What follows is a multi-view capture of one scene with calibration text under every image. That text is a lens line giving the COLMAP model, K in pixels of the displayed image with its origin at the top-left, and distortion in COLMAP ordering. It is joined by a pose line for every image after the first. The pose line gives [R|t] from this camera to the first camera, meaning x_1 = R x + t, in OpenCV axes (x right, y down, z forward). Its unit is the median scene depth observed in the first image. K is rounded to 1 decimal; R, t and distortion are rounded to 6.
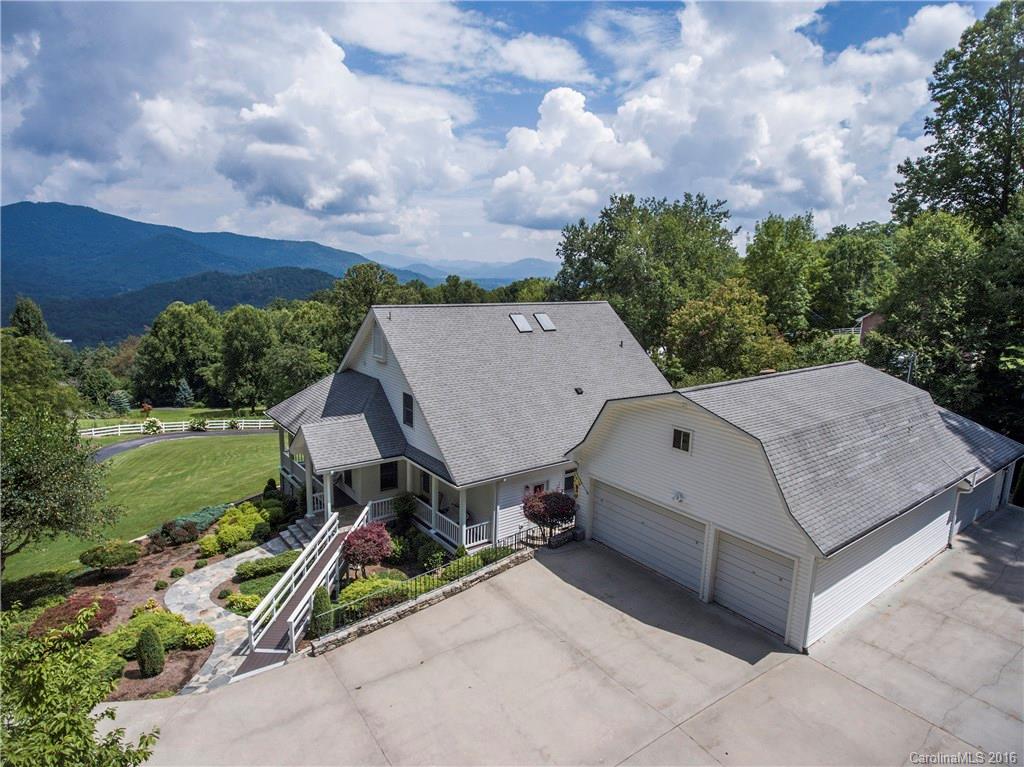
lens RADIAL K [[581.0, 0, 512.0], [0, 581.0, 383.5], [0, 0, 1]] dist [-0.011863, -0.000667]
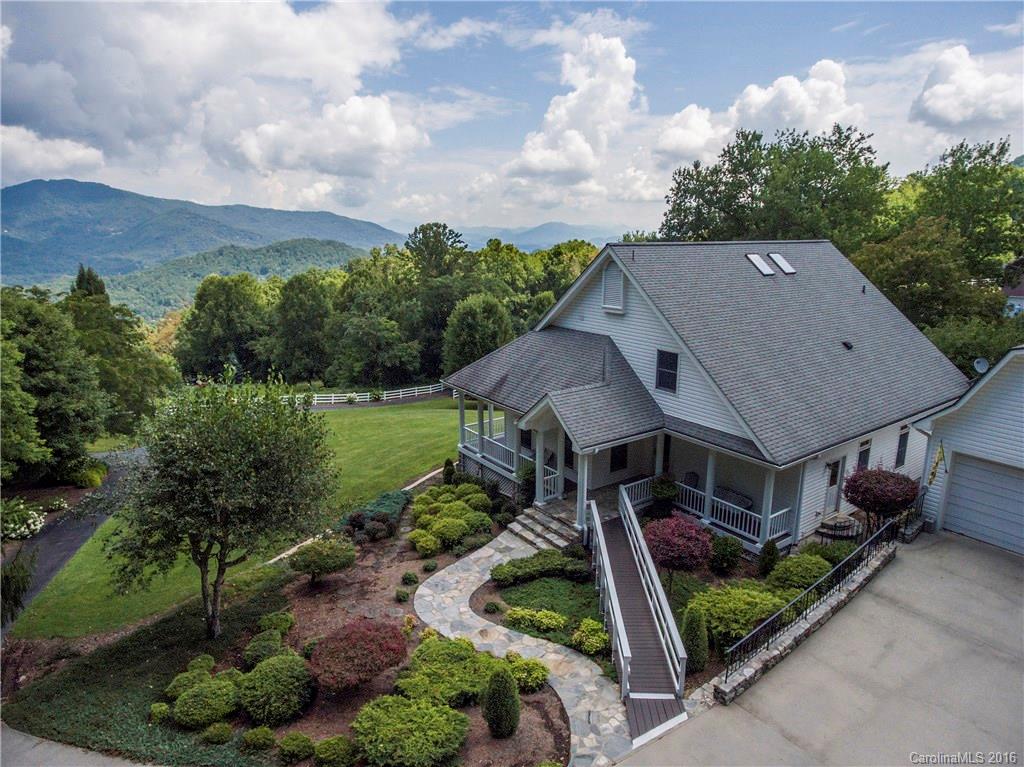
lens RADIAL K [[595.5, 0, 512.0], [0, 595.5, 383.5], [0, 0, 1]] dist [-0.018537, -0.000466]
pose [[0.999289, -0.020673, -0.031545, -0.259081], [0.022198, 0.998562, 0.048800, 0.012083], [0.030491, -0.049466, 0.998310, 0.122930]]
